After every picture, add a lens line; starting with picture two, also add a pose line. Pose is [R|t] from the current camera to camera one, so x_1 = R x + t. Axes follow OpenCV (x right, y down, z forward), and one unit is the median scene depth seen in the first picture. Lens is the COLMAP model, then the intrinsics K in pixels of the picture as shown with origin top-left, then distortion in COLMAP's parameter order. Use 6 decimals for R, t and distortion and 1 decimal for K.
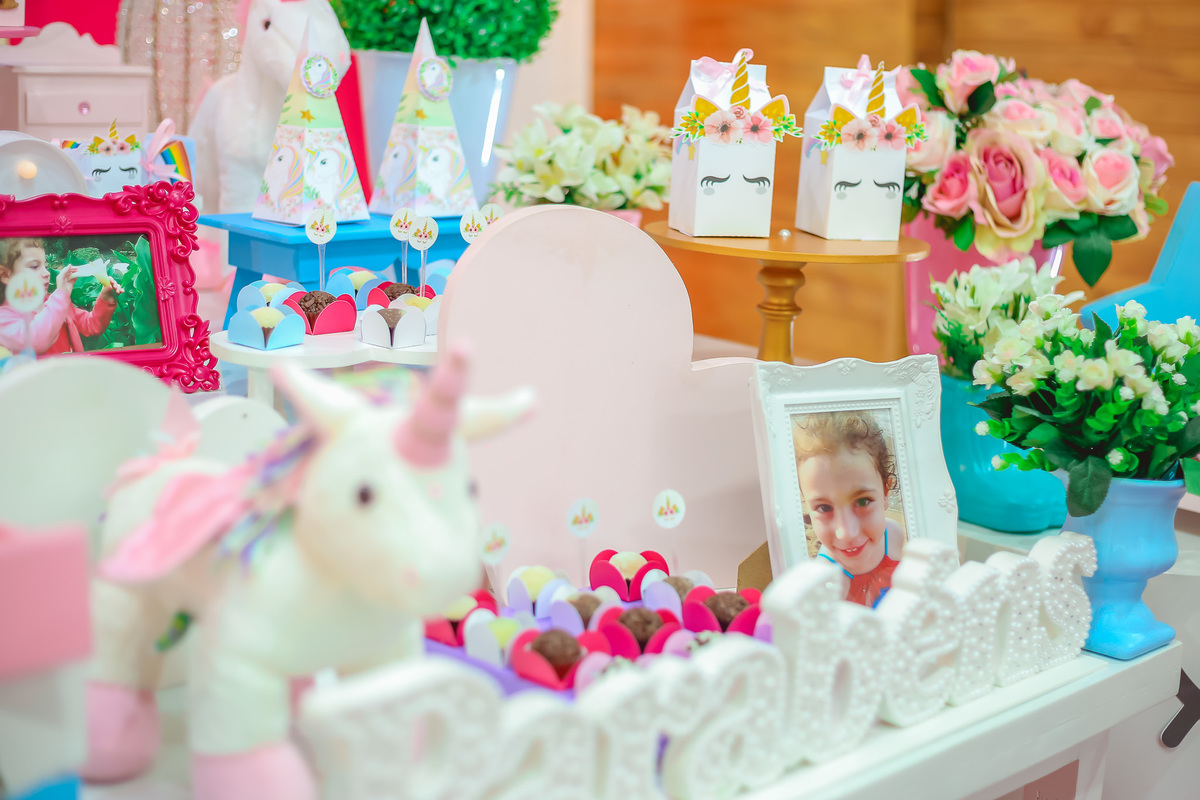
lens RADIAL K [[1747.0, 0, 600.0], [0, 1747.0, 400.0], [0, 0, 1]] dist [-0.119354, -0.122787]
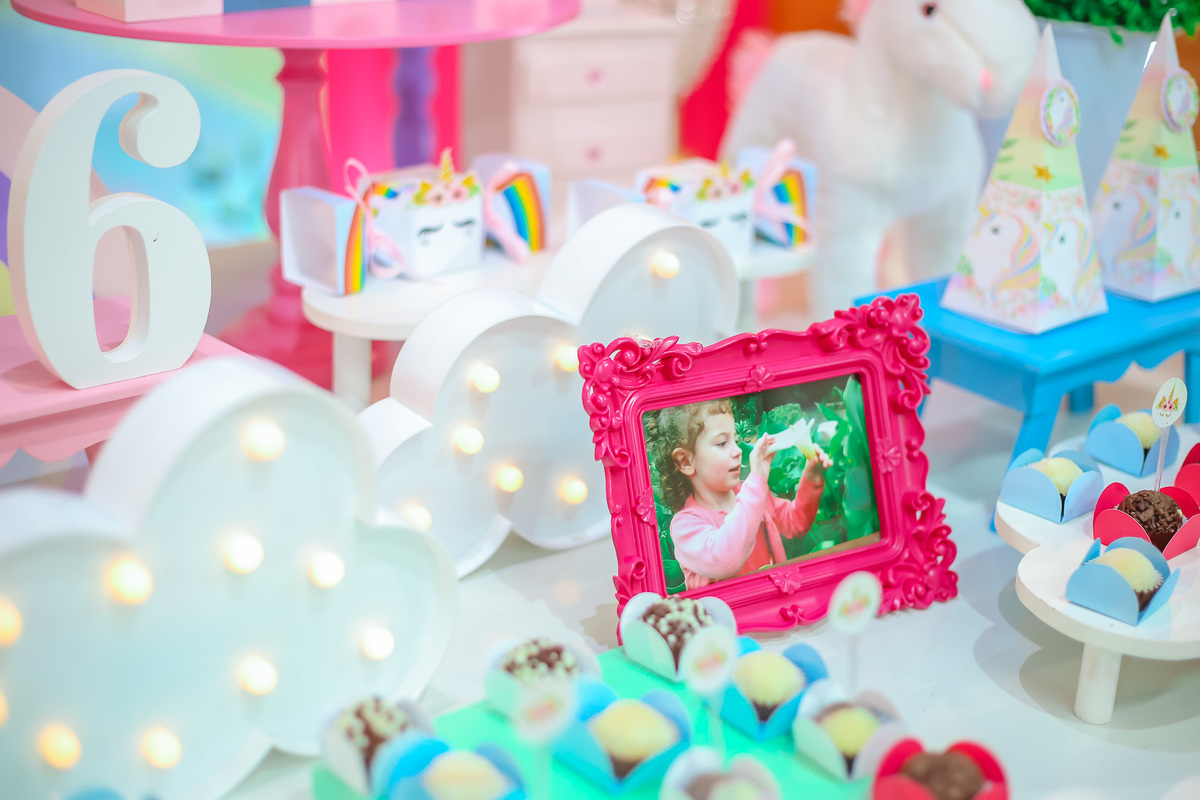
lens RADIAL K [[1747.0, 0, 600.0], [0, 1747.0, 400.0], [0, 0, 1]] dist [-0.119354, -0.122787]
pose [[0.994925, 0.020196, -0.098568, -0.297888], [-0.006947, 0.991099, 0.132945, -0.178081], [0.100375, -0.131585, 0.986210, 0.311466]]
